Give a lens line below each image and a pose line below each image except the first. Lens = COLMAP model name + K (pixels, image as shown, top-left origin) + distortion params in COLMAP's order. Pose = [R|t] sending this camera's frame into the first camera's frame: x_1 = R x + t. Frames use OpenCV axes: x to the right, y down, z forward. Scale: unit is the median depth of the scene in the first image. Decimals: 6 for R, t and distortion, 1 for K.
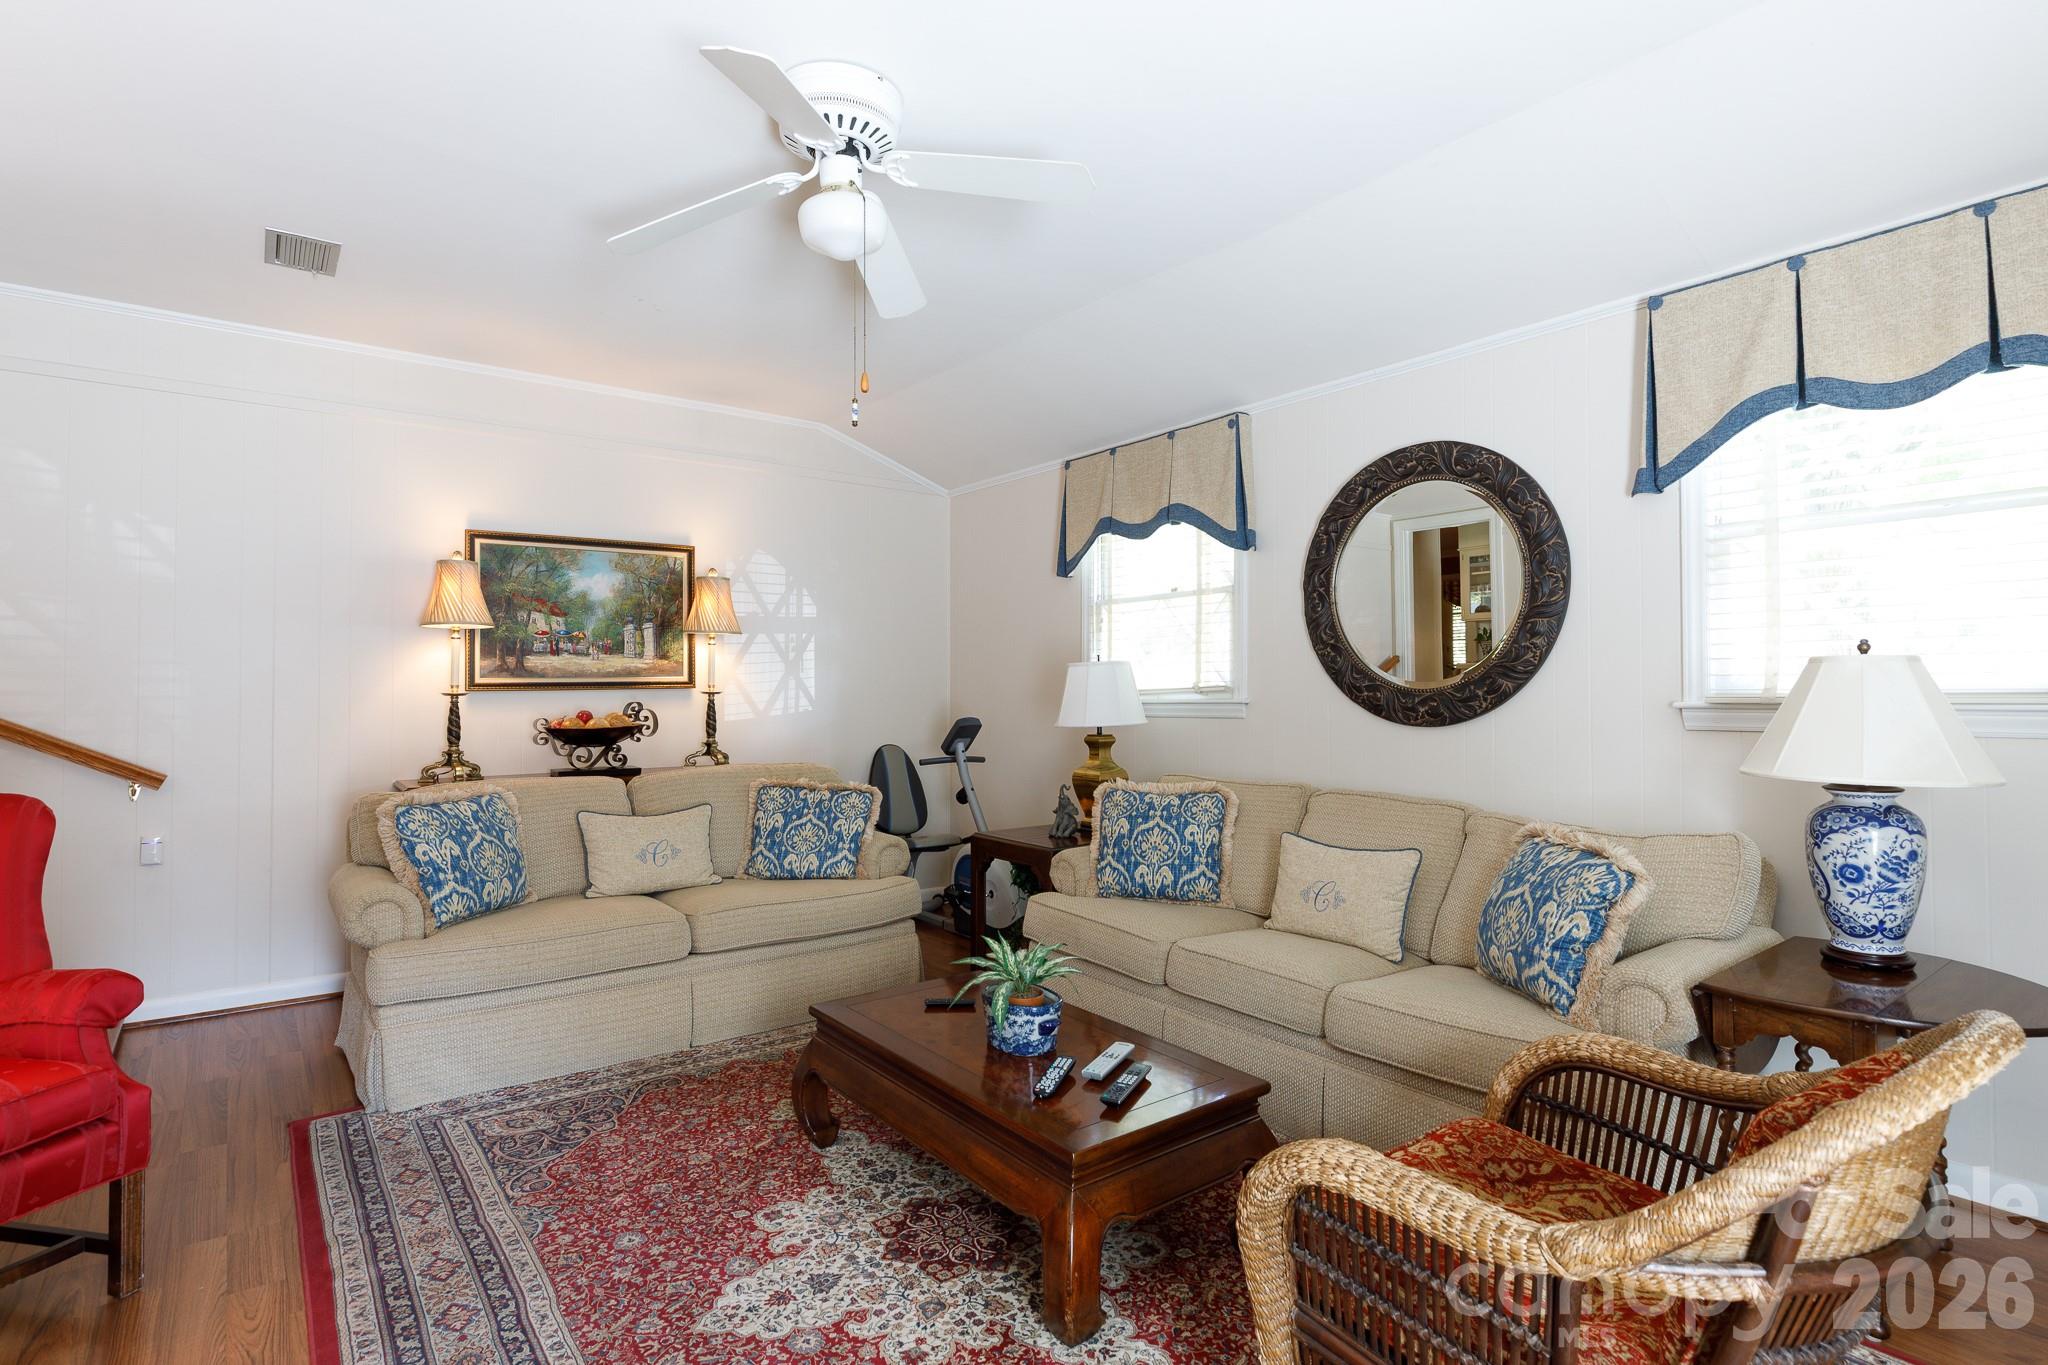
lens RADIAL K [[1026.0, 0, 1016.1], [0, 1026.0, 671.0], [0, 0, 1]] dist [-0.001566, 0.001301]
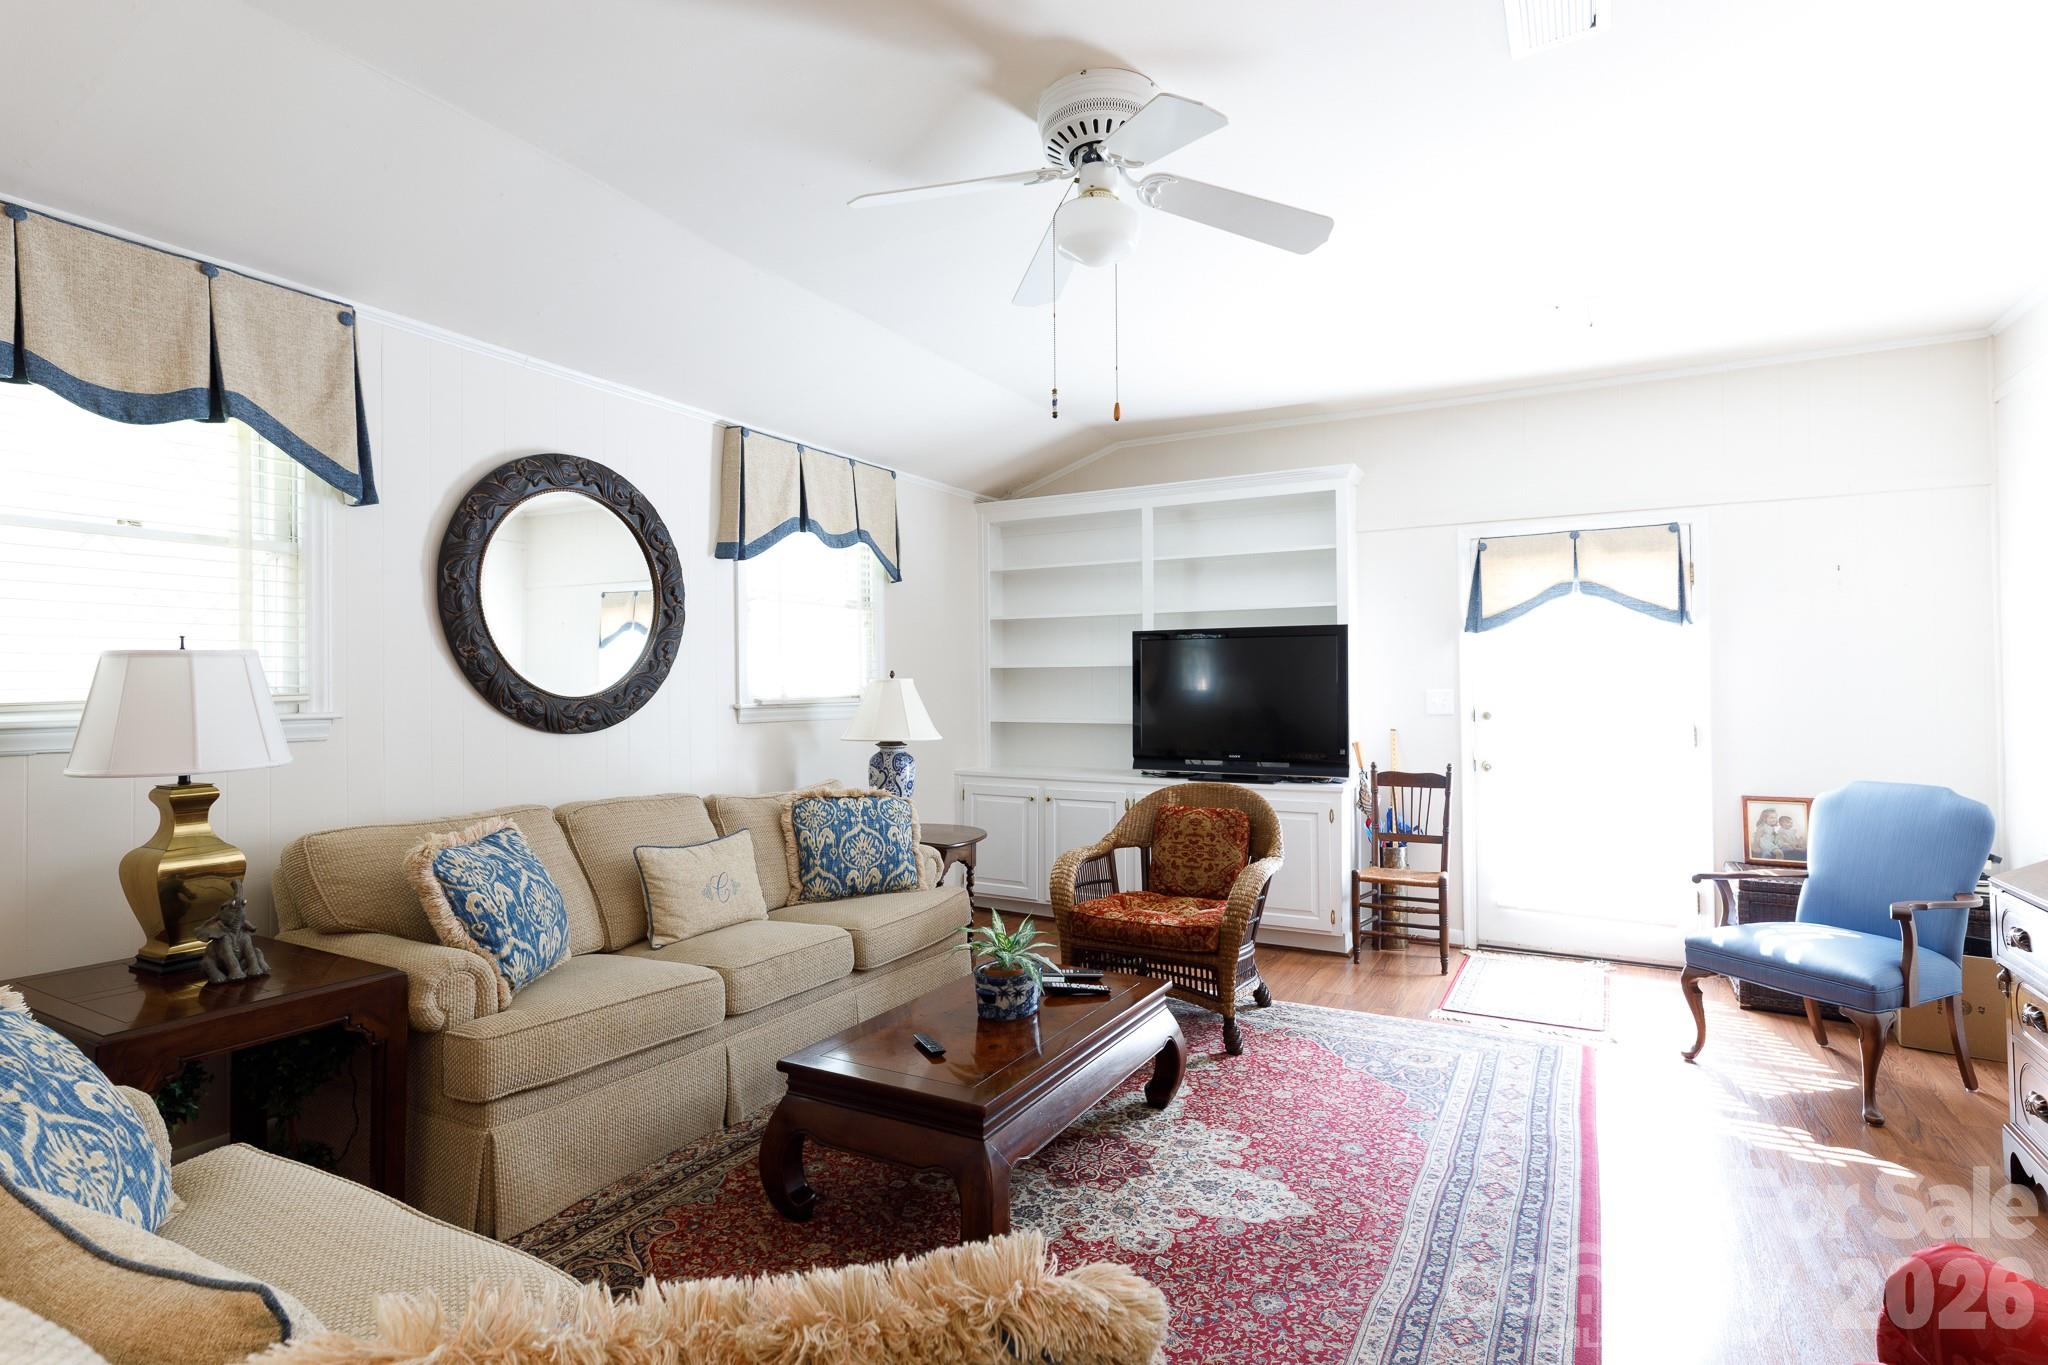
lens RADIAL K [[1026.0, 0, 1018.1], [0, 1026.0, 687.7], [0, 0, 1]] dist [-0.001566, 0.001301]
pose [[-0.399039, 0.002313, 0.916931, -1.138881], [-0.015389, 0.999839, -0.009219, 0.017841], [-0.916805, -0.017789, -0.398939, 1.594833]]
